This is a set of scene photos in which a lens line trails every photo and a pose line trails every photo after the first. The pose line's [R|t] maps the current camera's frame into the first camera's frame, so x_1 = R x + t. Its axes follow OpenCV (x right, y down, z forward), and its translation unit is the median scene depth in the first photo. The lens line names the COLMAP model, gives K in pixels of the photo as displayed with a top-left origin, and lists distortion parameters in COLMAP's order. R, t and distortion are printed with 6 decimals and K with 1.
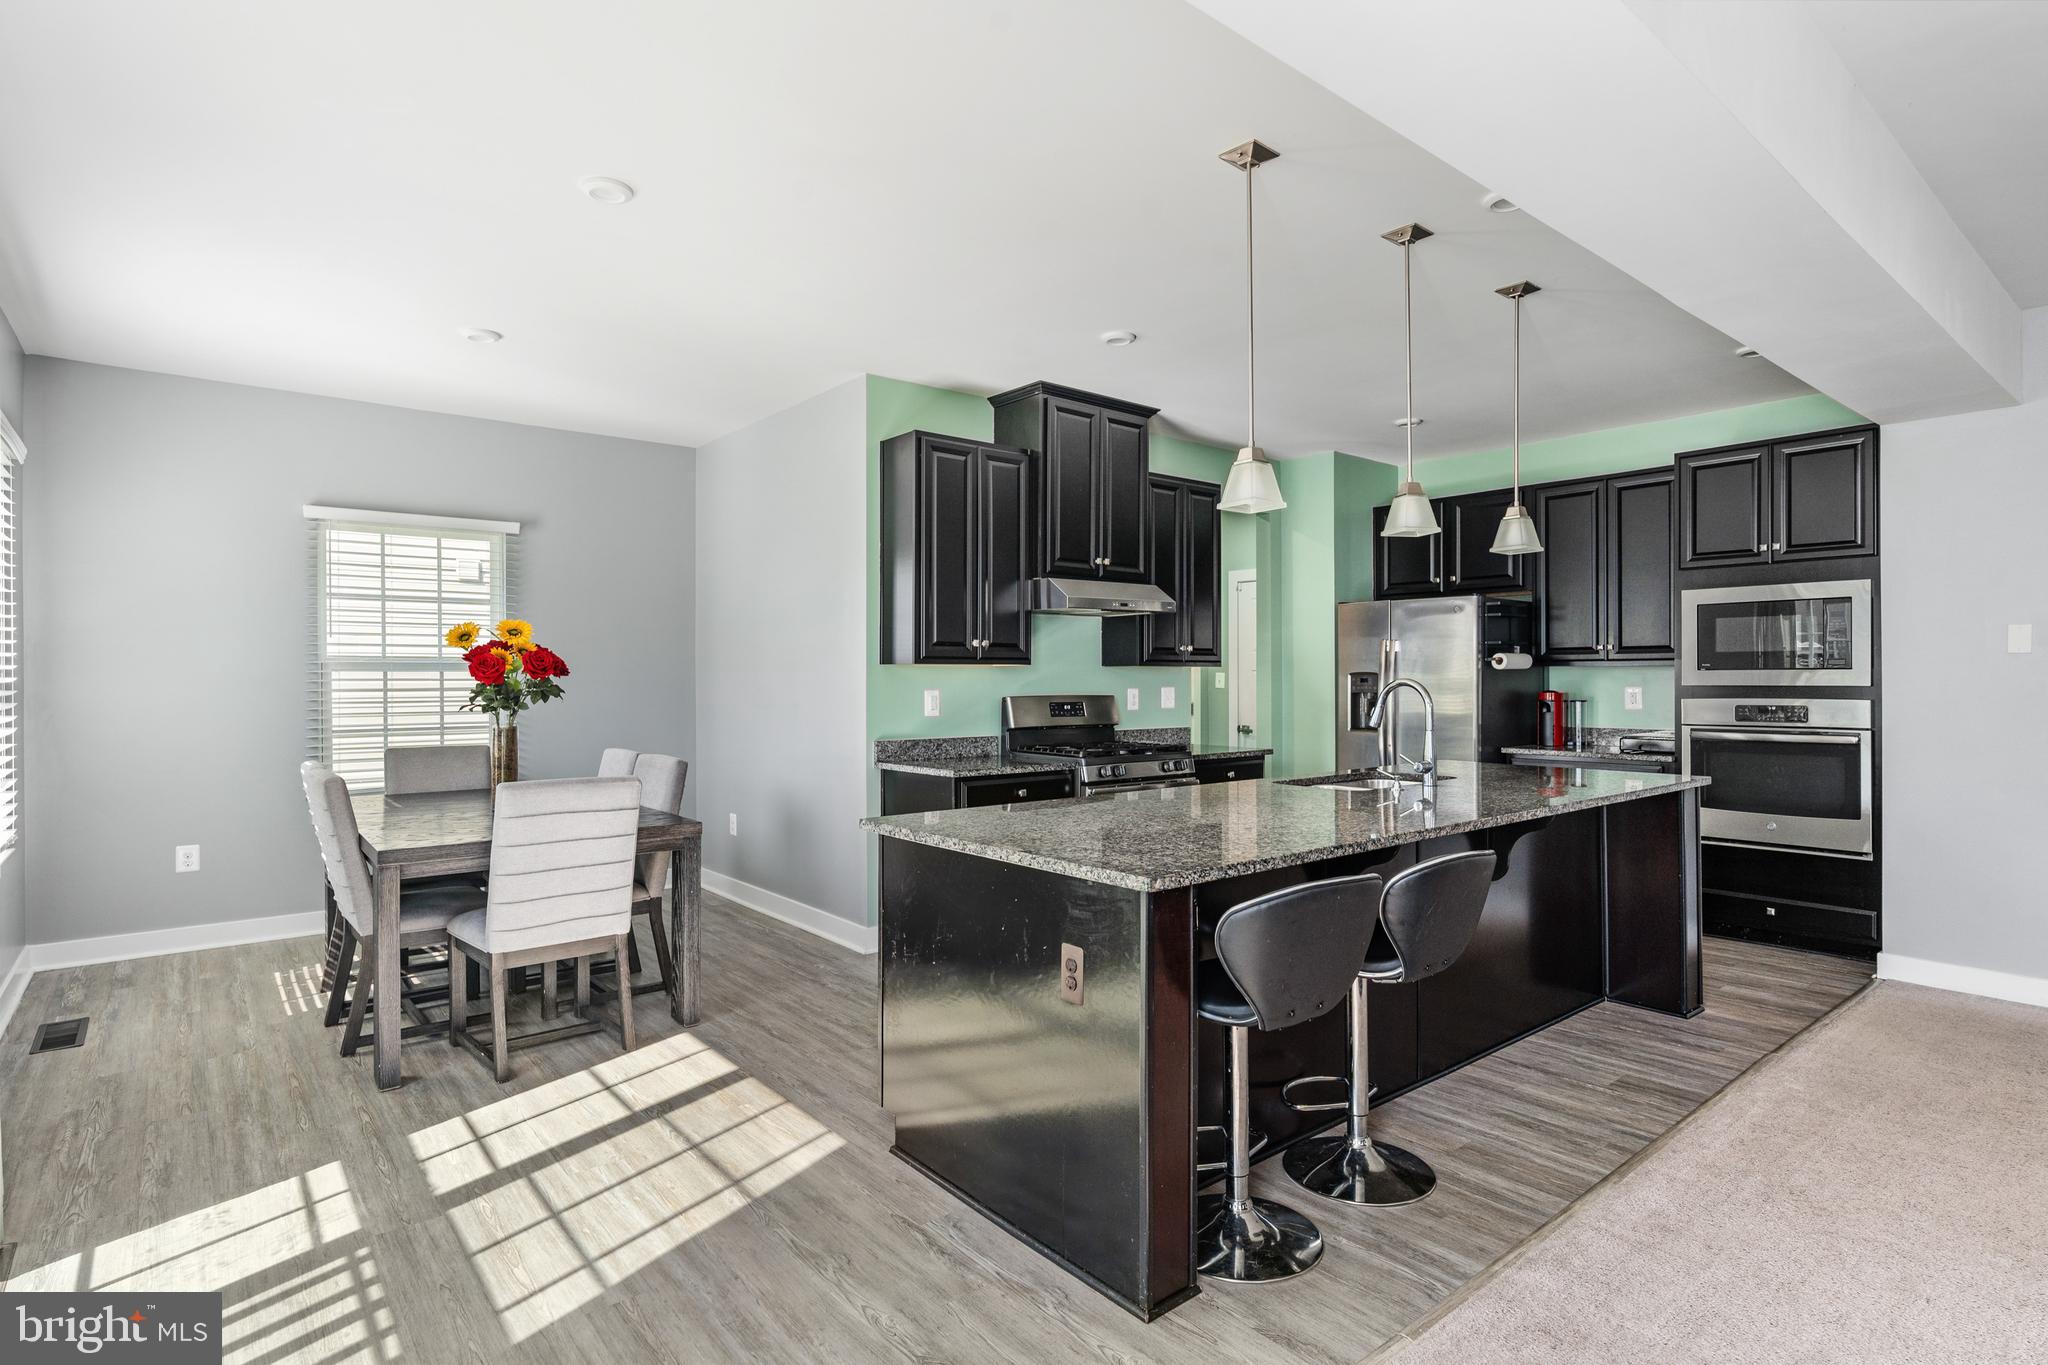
lens RADIAL K [[1040.1, 0, 1024.0], [0, 1040.1, 682.5], [0, 0, 1]] dist [-0.002008, -0.001727]
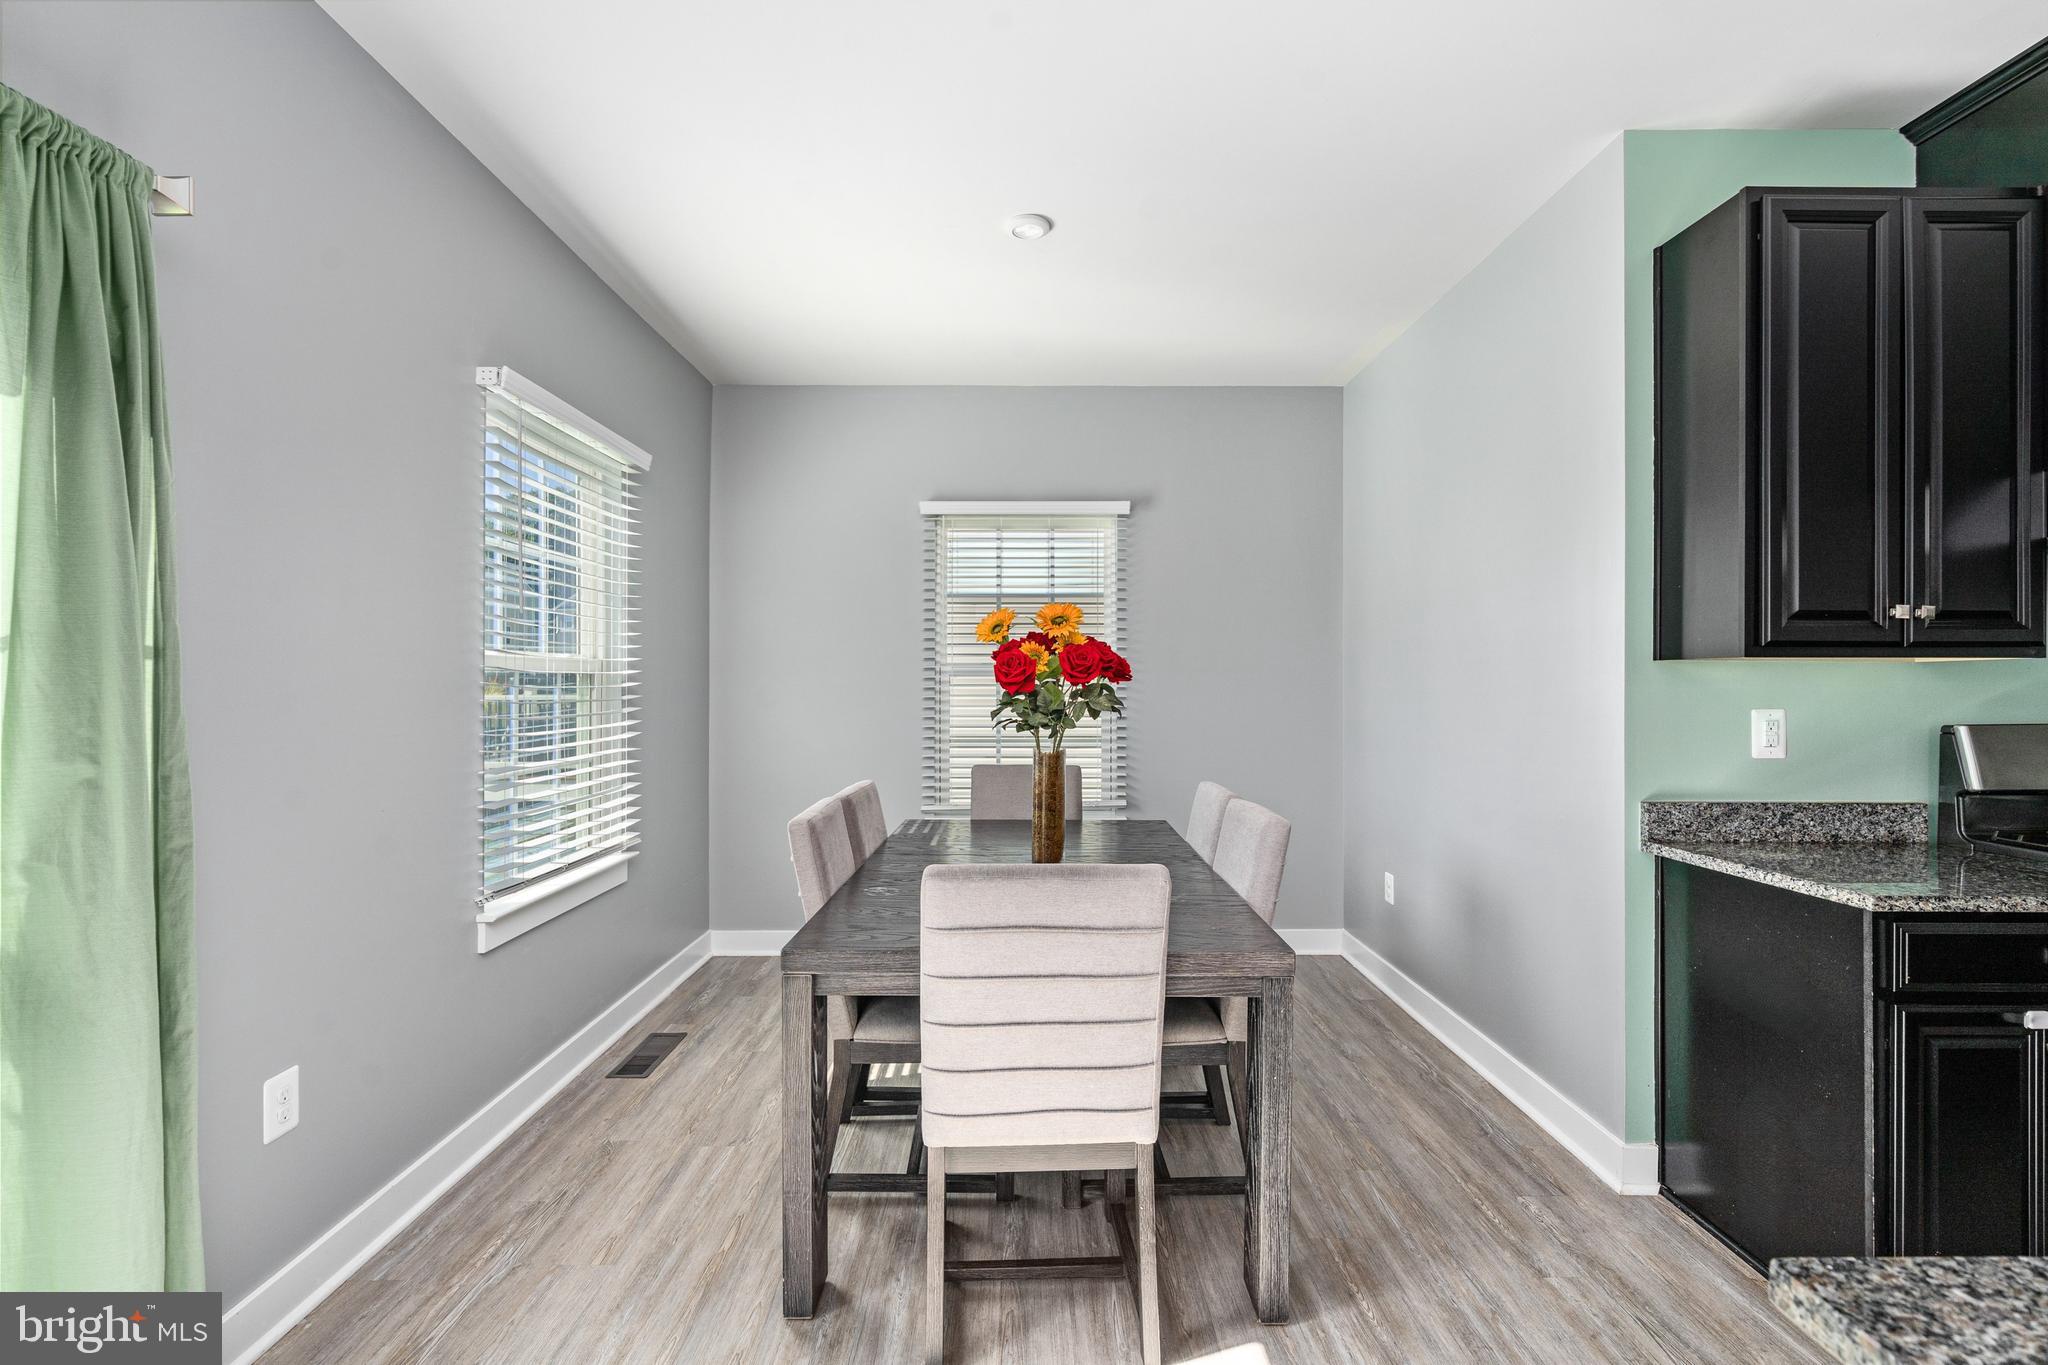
lens RADIAL K [[932.0, 0, 1024.0], [0, 932.0, 682.5], [0, 0, 1]] dist [-0.002750, 0.000411]
pose [[0.781004, -0.000315, -0.624526, -0.095029], [-0.005036, 0.999964, -0.006802, -0.000897], [0.624506, 0.008458, 0.780974, 0.432385]]
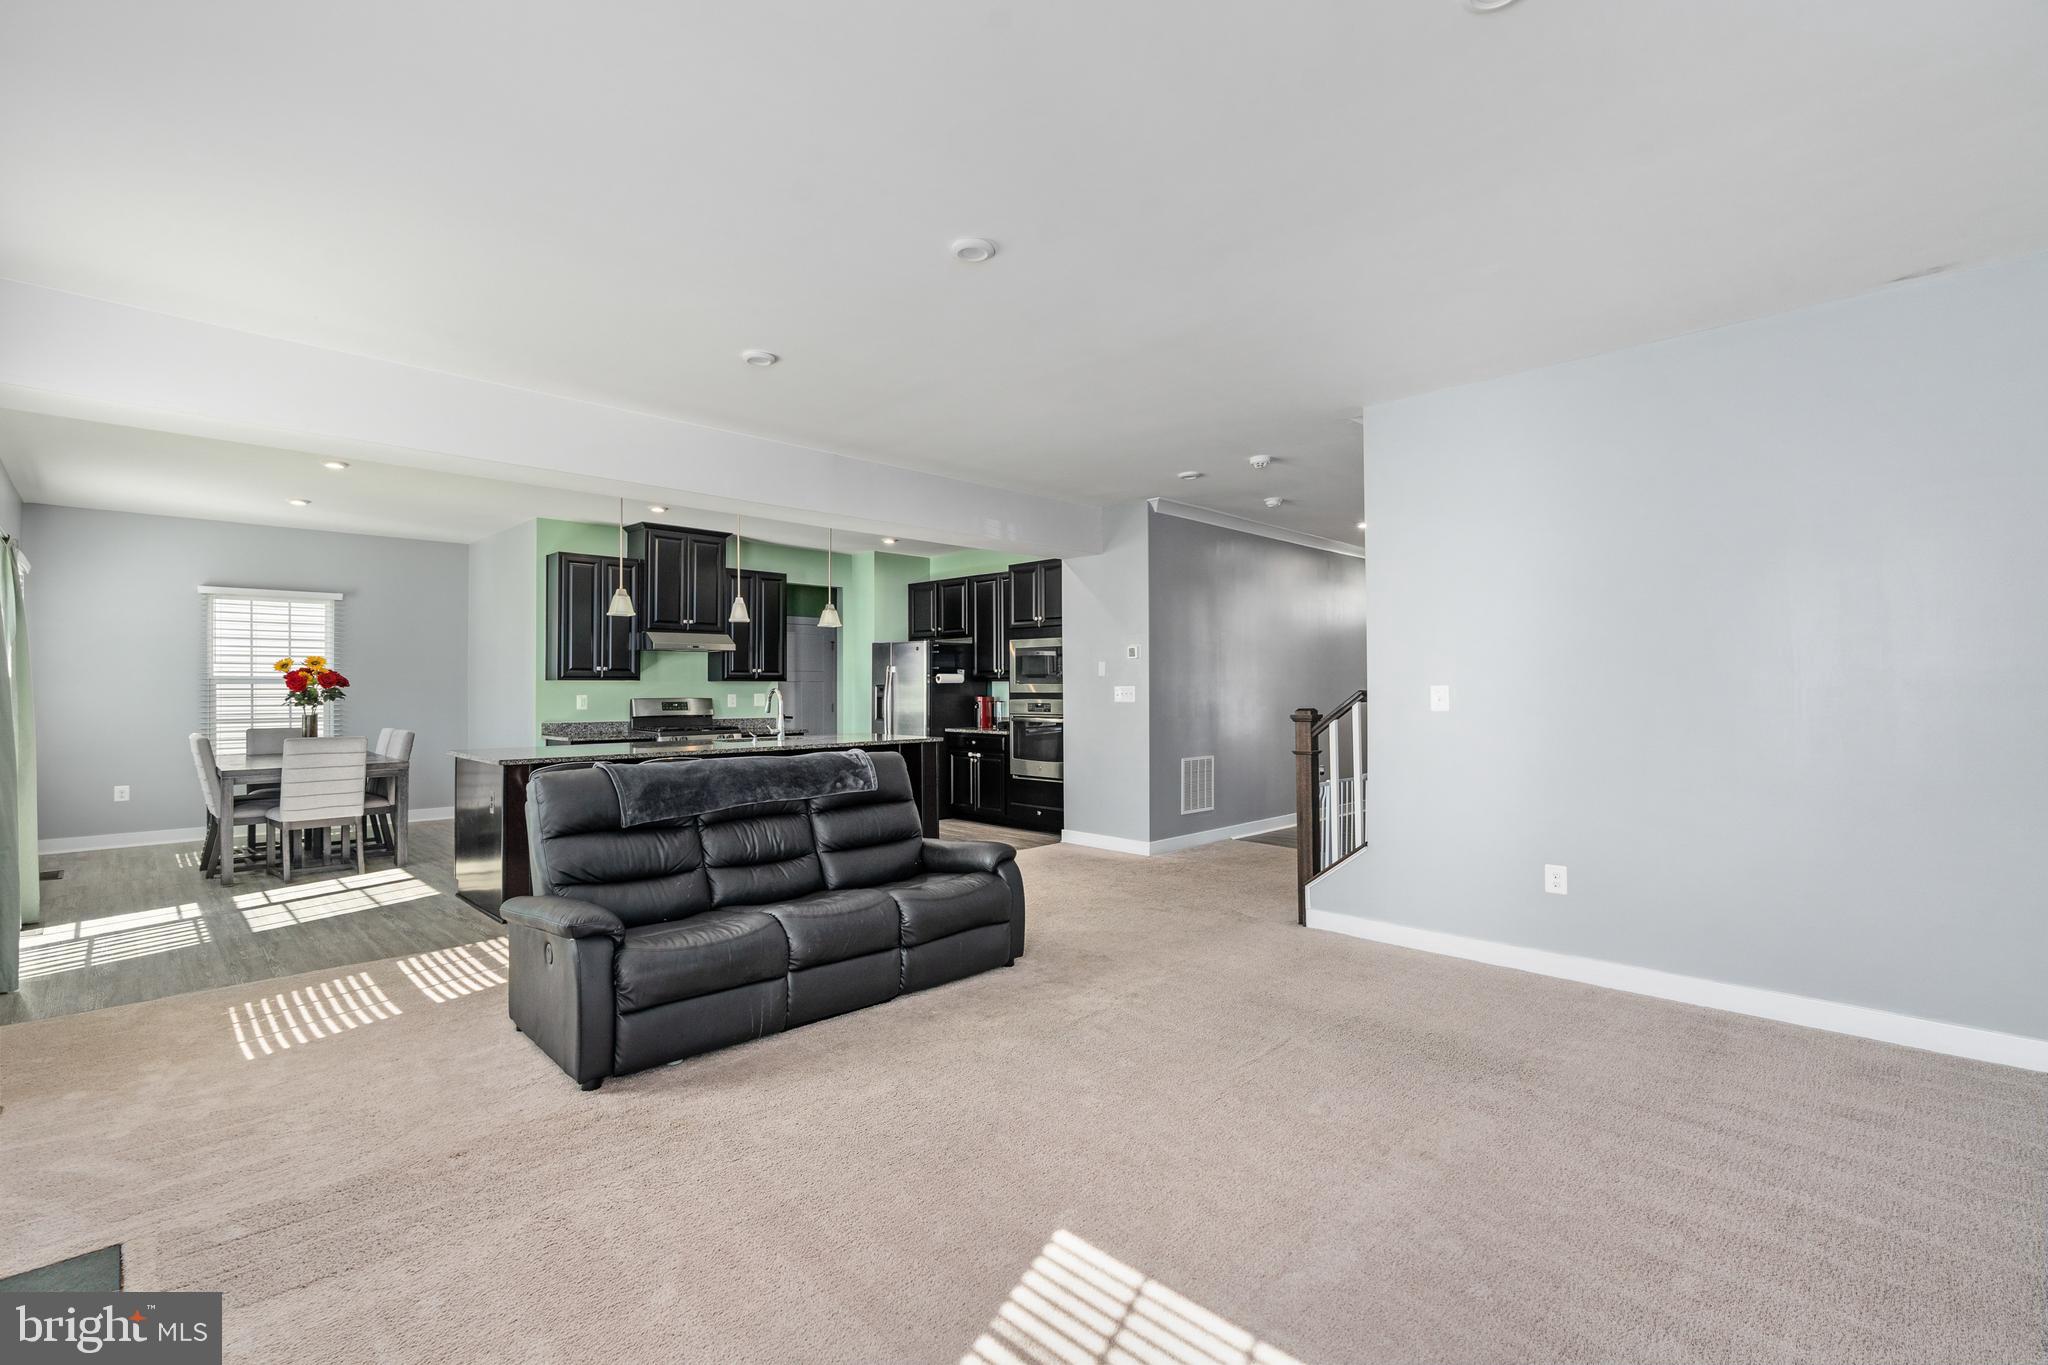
lens RADIAL K [[932.0, 0, 1024.0], [0, 932.0, 682.5], [0, 0, 1]] dist [-0.002750, 0.000411]
pose [[0.995556, 0.001058, 0.094161, 0.550965], [-0.000065, 0.999944, -0.010552, 0.003055], [-0.094167, 0.010499, 0.995501, -0.693922]]
